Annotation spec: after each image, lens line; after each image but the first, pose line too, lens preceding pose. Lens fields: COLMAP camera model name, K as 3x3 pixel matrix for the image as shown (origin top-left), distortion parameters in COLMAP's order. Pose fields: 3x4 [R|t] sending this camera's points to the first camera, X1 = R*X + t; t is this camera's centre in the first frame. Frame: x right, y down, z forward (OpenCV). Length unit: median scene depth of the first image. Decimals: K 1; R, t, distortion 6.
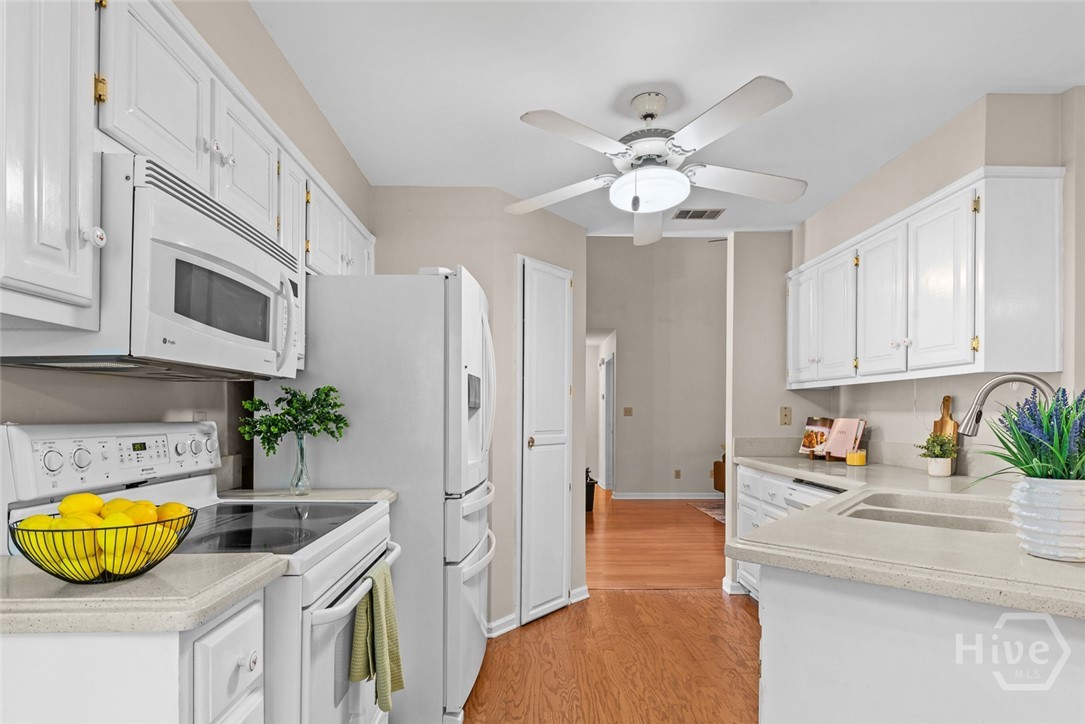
lens RADIAL K [[573.3, 0, 540.8], [0, 573.3, 414.3], [0, 0, 1]] dist [0.005307, 0.000208]
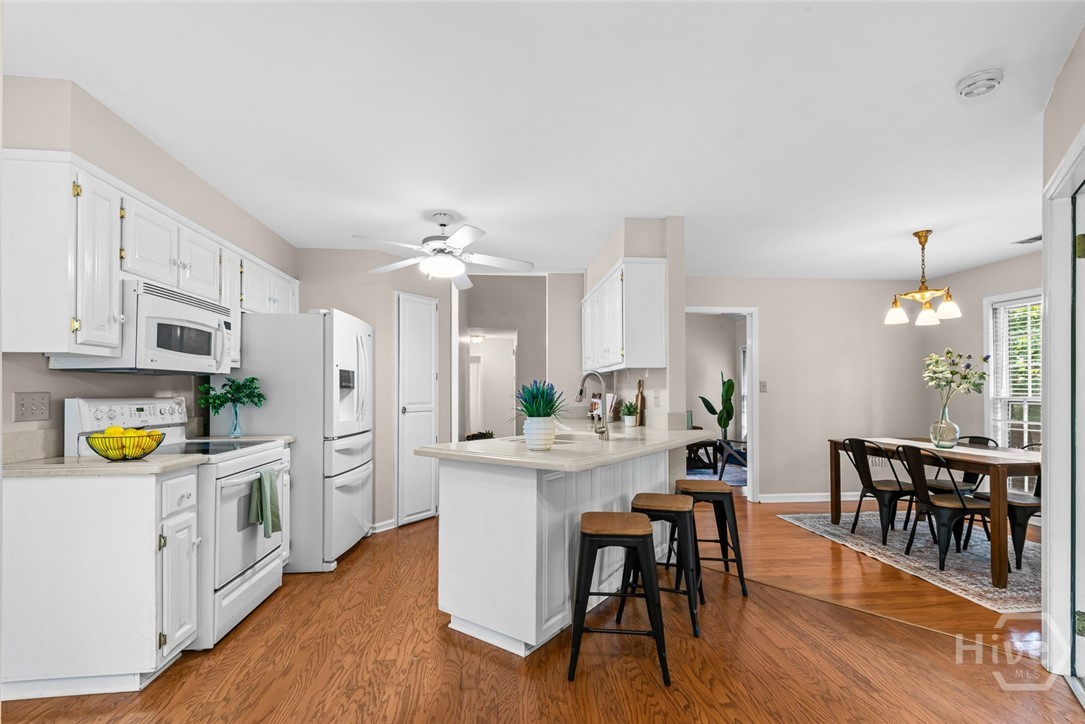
lens RADIAL K [[492.8, 0, 544.2], [0, 492.8, 387.5], [0, 0, 1]] dist [0.003643, -0.000024]
pose [[0.997240, -0.005765, 0.074021, 0.284480], [0.006477, 0.999935, -0.009389, 0.002163], [-0.073962, 0.009842, 0.997213, -0.403676]]
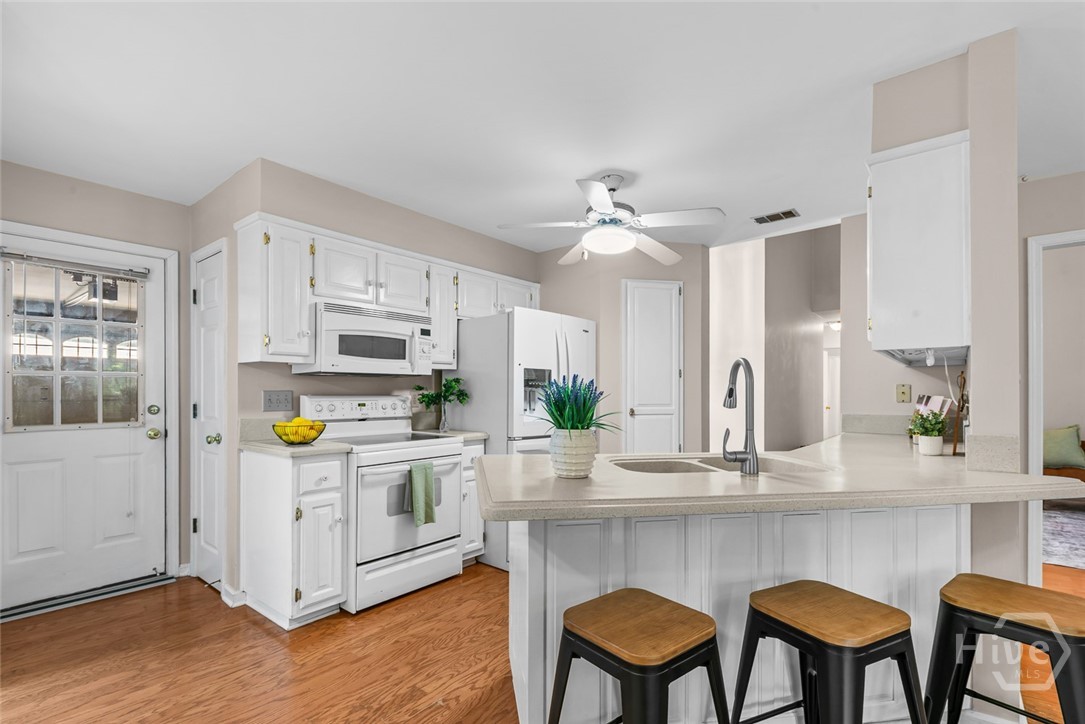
lens RADIAL K [[495.5, 0, 550.1], [0, 495.5, 389.6], [0, 0, 1]] dist [0.014820, 0.000002]
pose [[0.757897, -0.004765, -0.652357, 0.662697], [0.000113, 0.999974, -0.007172, 0.002763], [0.652375, 0.005362, 0.757878, -0.051171]]
